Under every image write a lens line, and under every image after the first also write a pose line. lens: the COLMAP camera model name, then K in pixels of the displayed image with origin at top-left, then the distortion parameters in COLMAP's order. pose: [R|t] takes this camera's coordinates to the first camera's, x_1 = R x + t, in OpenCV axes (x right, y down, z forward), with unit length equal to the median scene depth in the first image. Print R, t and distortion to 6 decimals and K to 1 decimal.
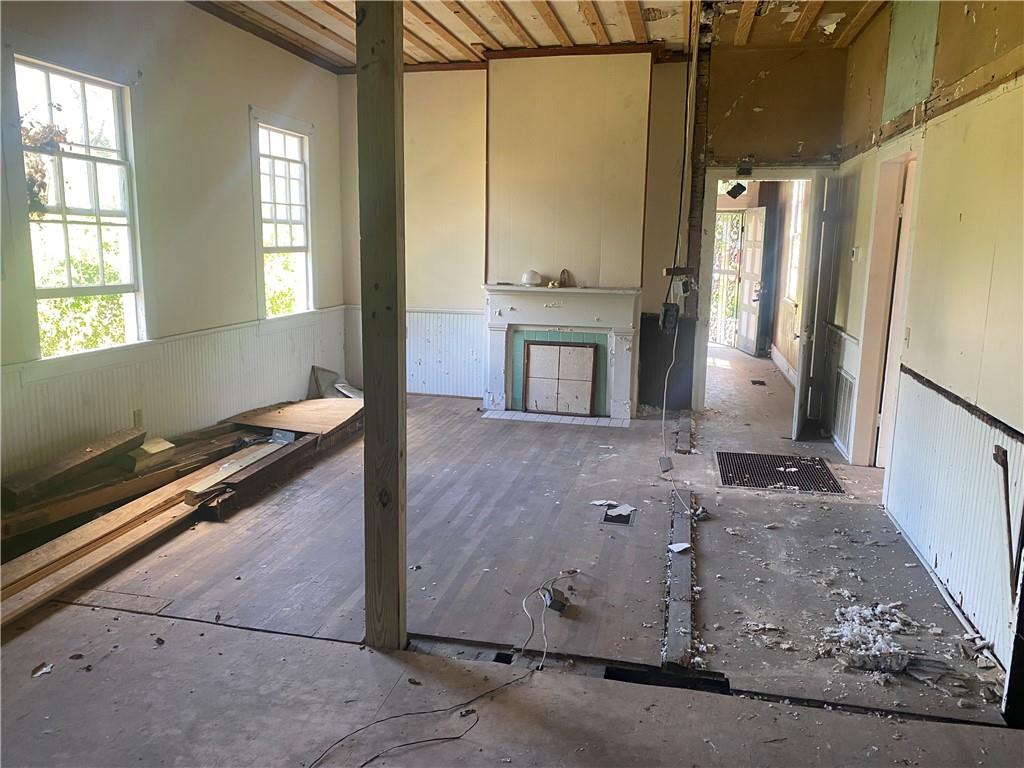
lens RADIAL K [[784.7, 0, 512.2], [0, 784.7, 382.4], [0, 0, 1]] dist [0.009361, -0.001572]
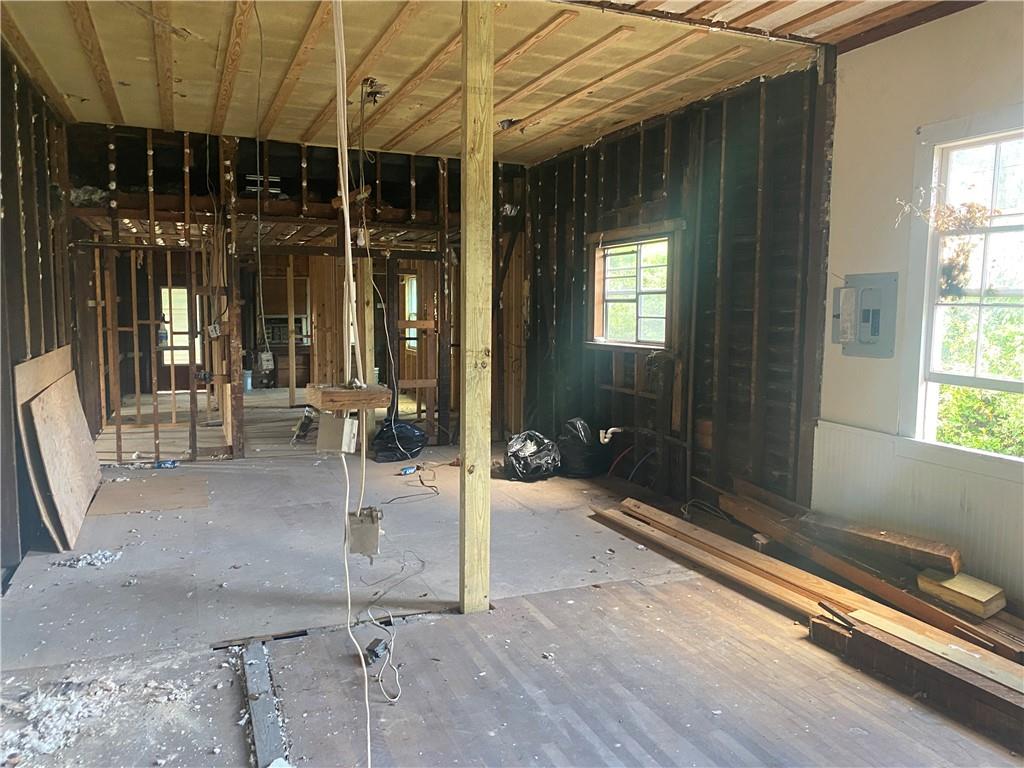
lens RADIAL K [[784.7, 0, 513.7], [0, 784.7, 384.0], [0, 0, 1]] dist [0.009361, -0.001572]
pose [[-0.822841, 0.034307, -0.567236, 0.400151], [-0.125367, 0.962624, 0.240080, -0.277031], [0.554271, 0.268660, -0.787785, 1.495388]]
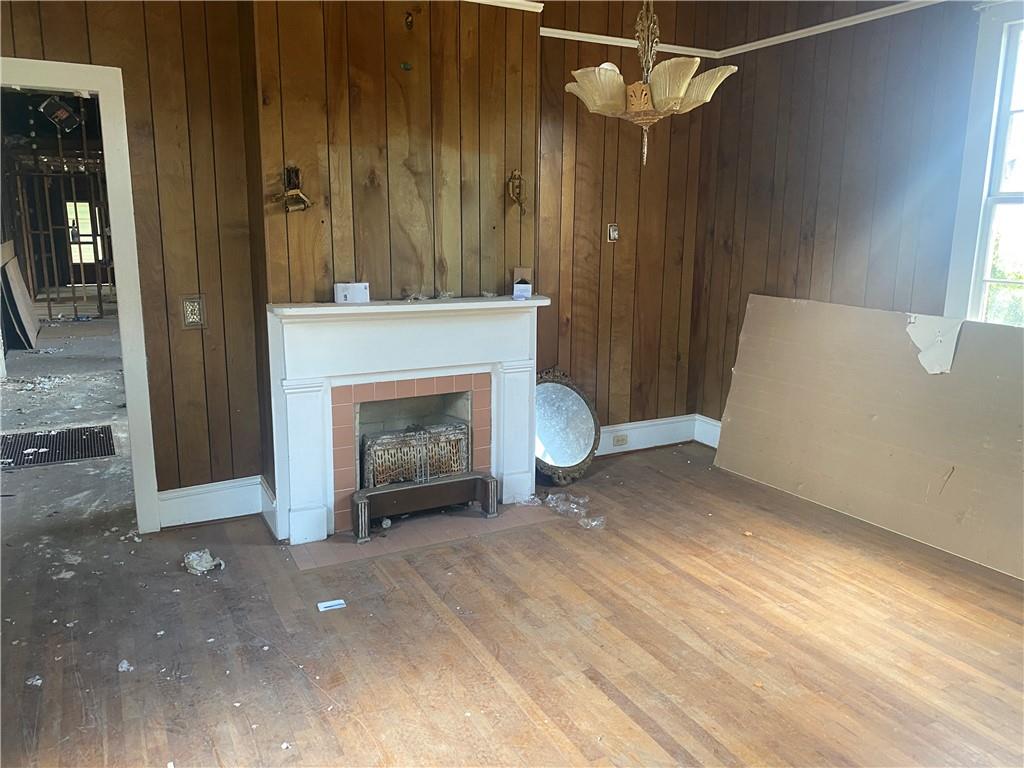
lens RADIAL K [[784.7, 0, 512.3], [0, 784.7, 384.3], [0, 0, 1]] dist [0.009361, -0.001572]
pose [[-0.767436, 0.111011, -0.631441, 0.664991], [-0.139308, 0.932491, 0.333249, -0.500953], [0.625808, 0.343712, -0.700162, 2.706614]]
